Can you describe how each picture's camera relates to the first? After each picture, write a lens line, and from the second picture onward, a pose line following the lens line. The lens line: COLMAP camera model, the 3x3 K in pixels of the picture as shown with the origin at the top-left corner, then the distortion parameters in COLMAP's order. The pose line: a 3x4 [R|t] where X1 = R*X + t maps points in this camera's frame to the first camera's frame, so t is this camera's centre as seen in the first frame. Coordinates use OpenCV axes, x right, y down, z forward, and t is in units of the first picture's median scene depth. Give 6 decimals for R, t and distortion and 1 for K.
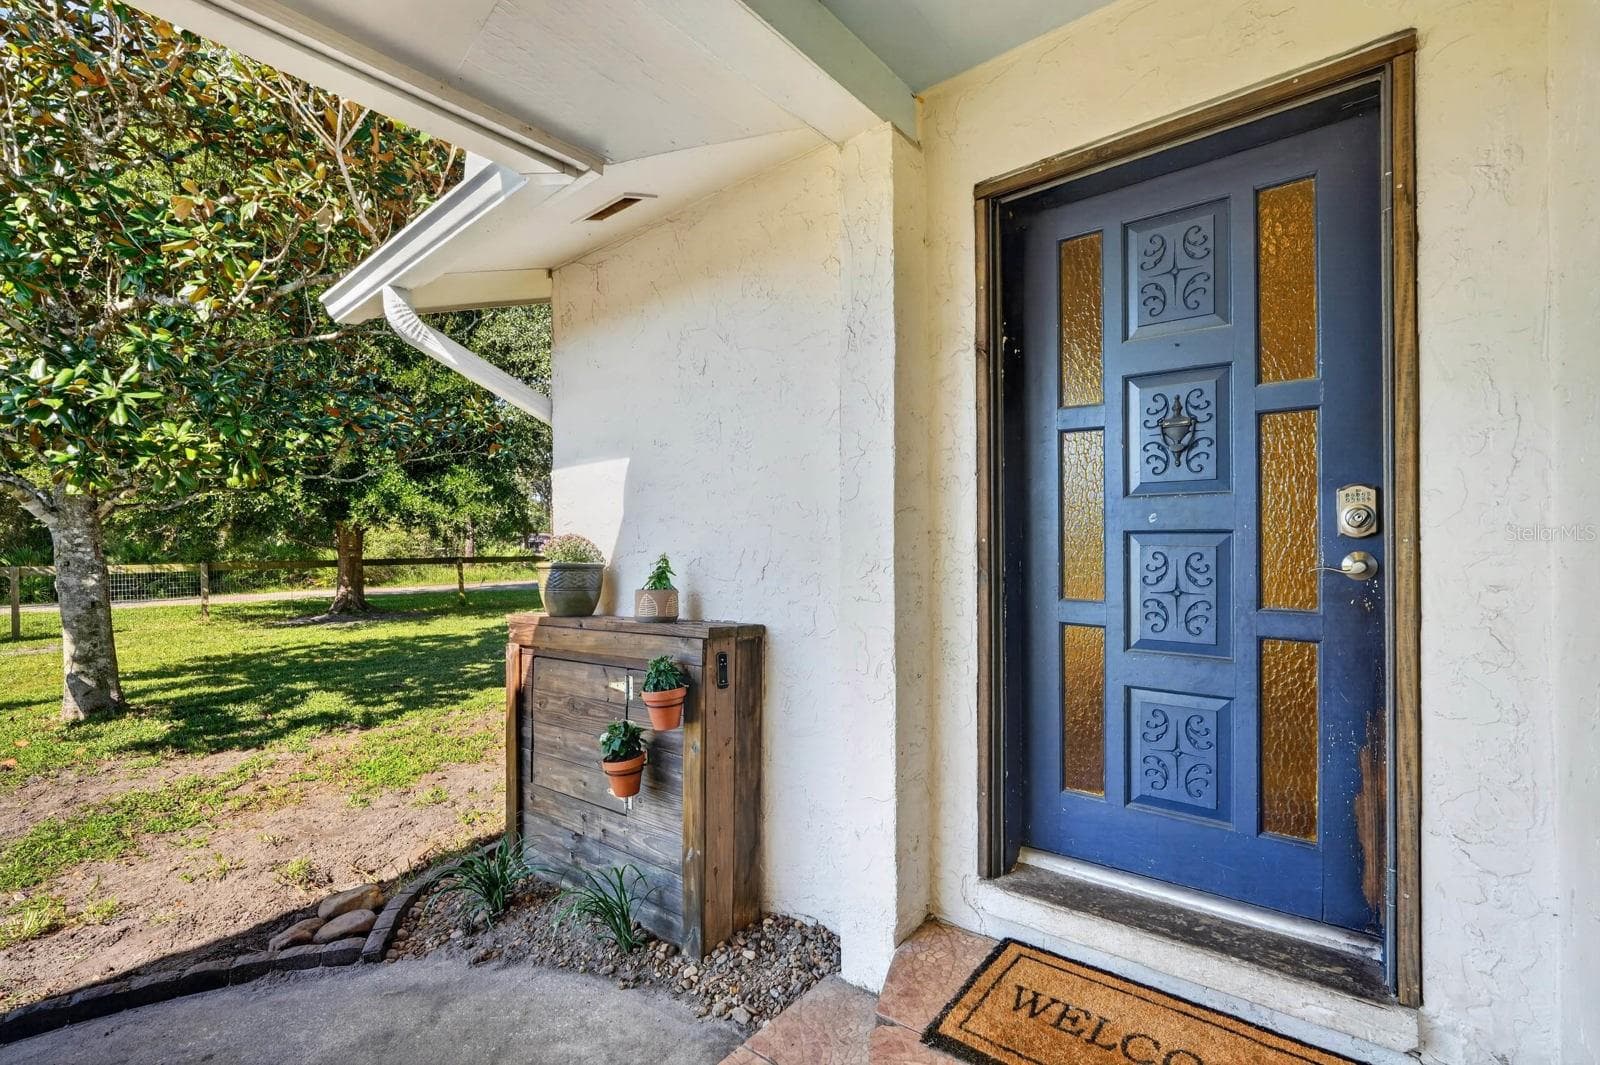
lens RADIAL K [[700.6, 0, 801.9], [0, 700.6, 537.6], [0, 0, 1]] dist [-0.017700, 0.008841]
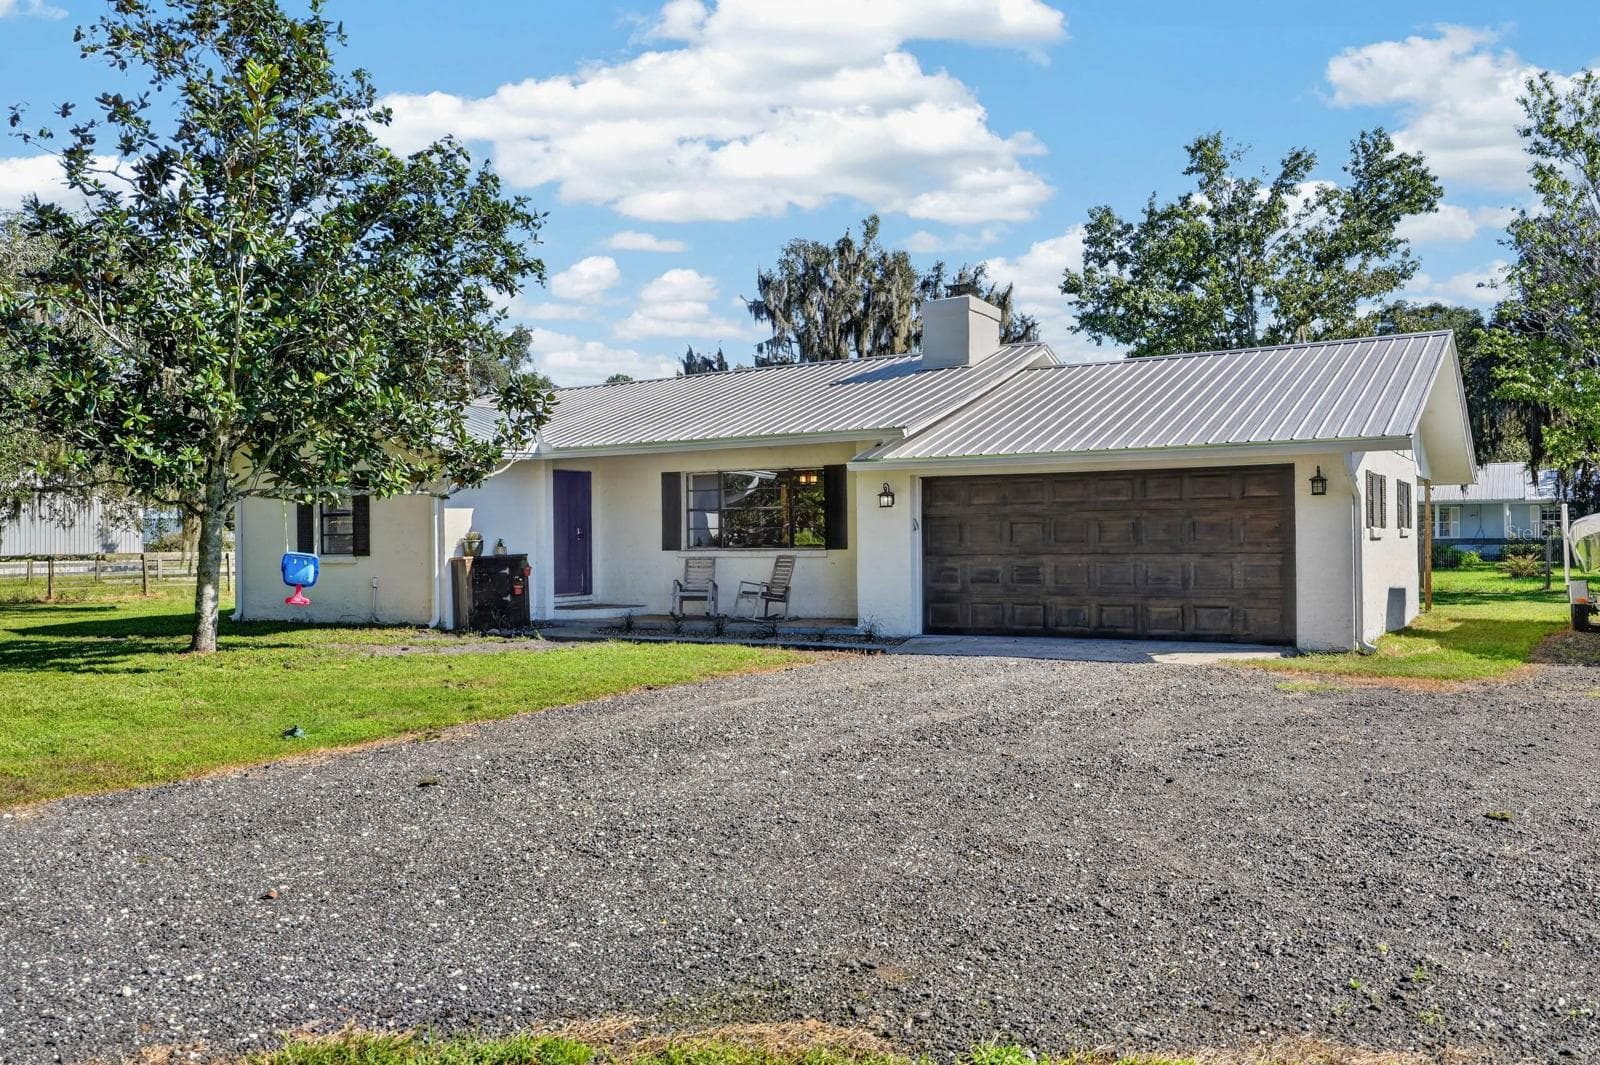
lens RADIAL K [[1277.0, 0, 801.3], [0, 1277.0, 538.1], [0, 0, 1]] dist [0.001872, 0.002999]
pose [[-0.122942, 0.011280, 0.992350, -7.826854], [0.004156, 0.999932, -0.010852, 0.114373], [-0.992405, 0.002790, -0.122980, 0.251122]]
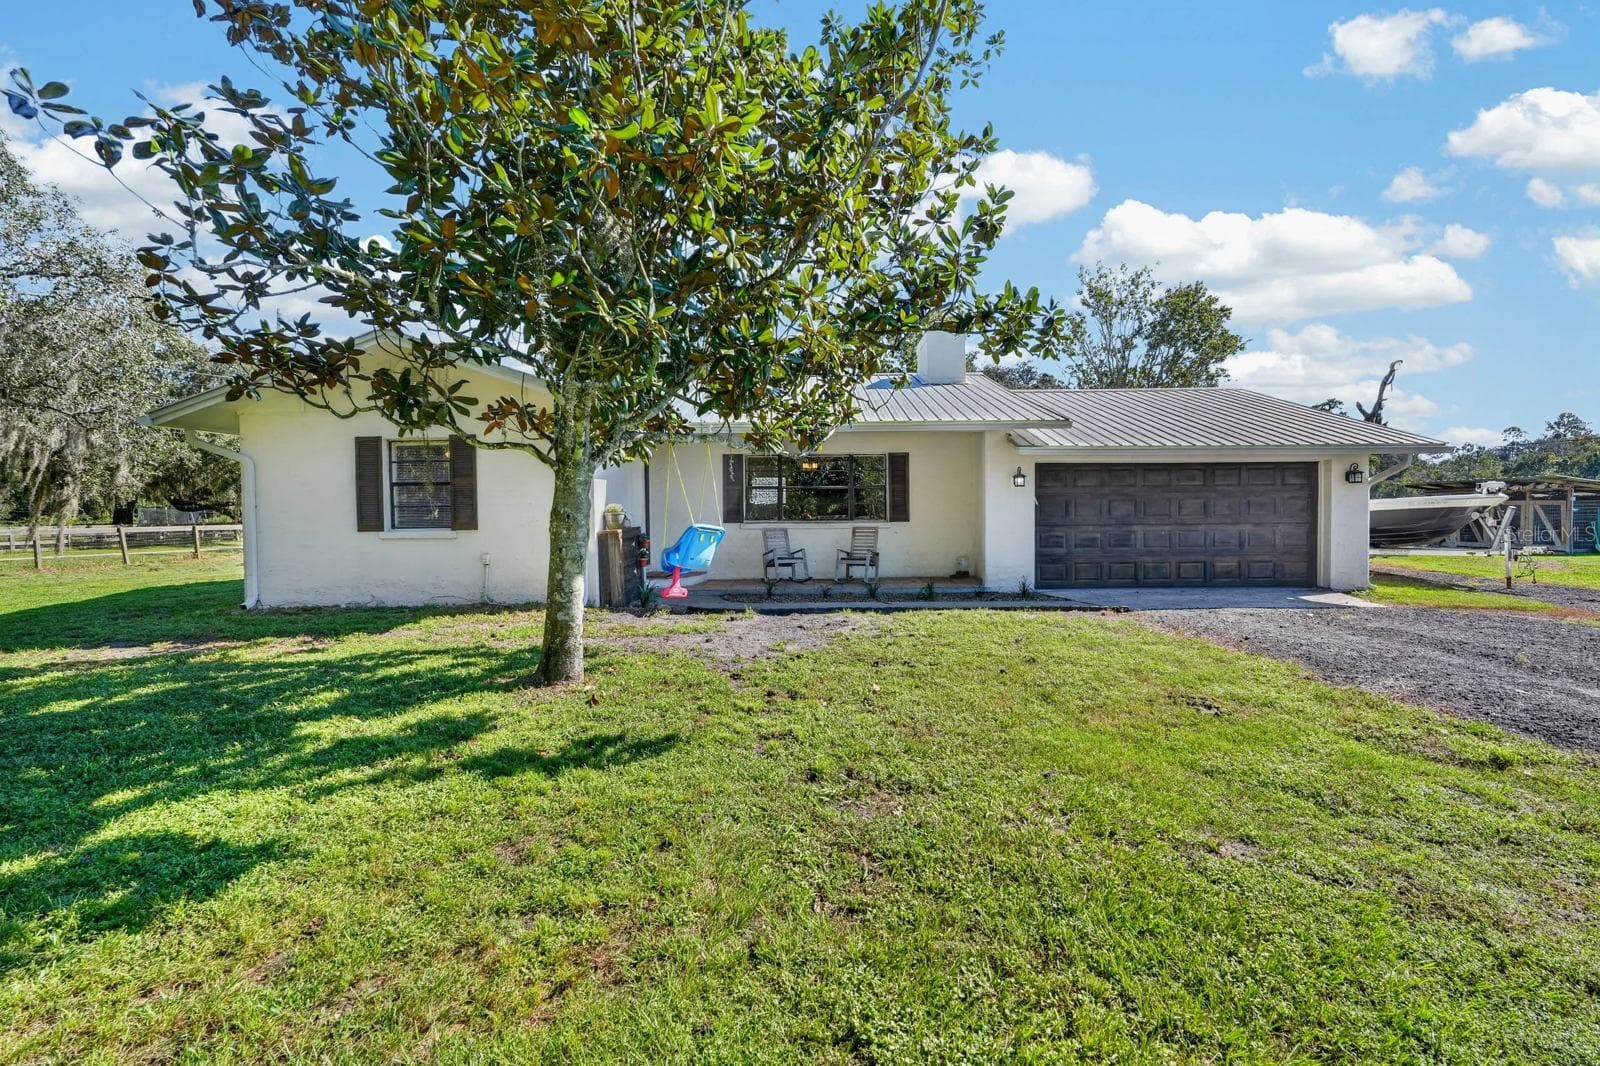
lens RADIAL K [[696.6, 0, 800.0], [0, 696.6, 533.0], [0, 0, 1]] dist [-0.020604, 0.007316]
pose [[-0.611150, -0.004538, 0.791501, -4.000355], [0.007424, 0.999907, 0.011465, 0.117190], [-0.791480, 0.012883, -0.611060, 2.739379]]
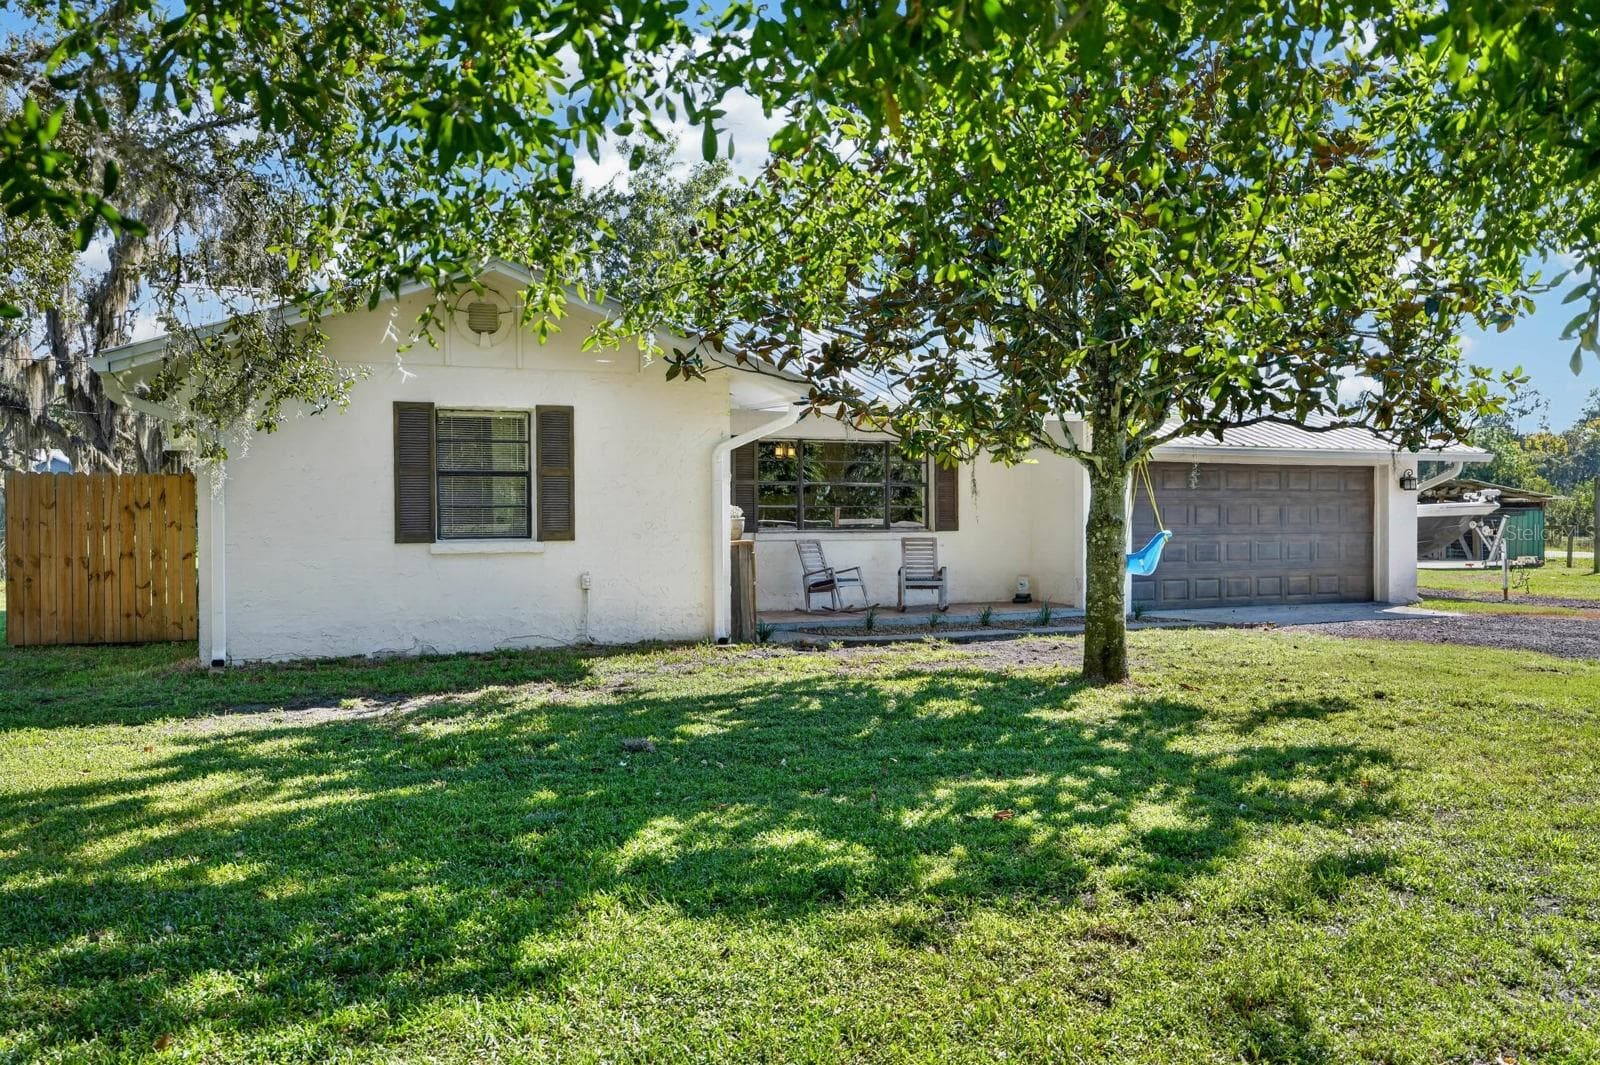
lens RADIAL K [[1277.0, 0, 801.3], [0, 1277.0, 538.1], [0, 0, 1]] dist [0.001872, 0.002999]
pose [[-0.887525, 0.004836, 0.460734, -3.022108], [0.007312, 0.999967, 0.003589, 0.108918], [-0.460701, 0.006554, -0.887531, 5.724336]]
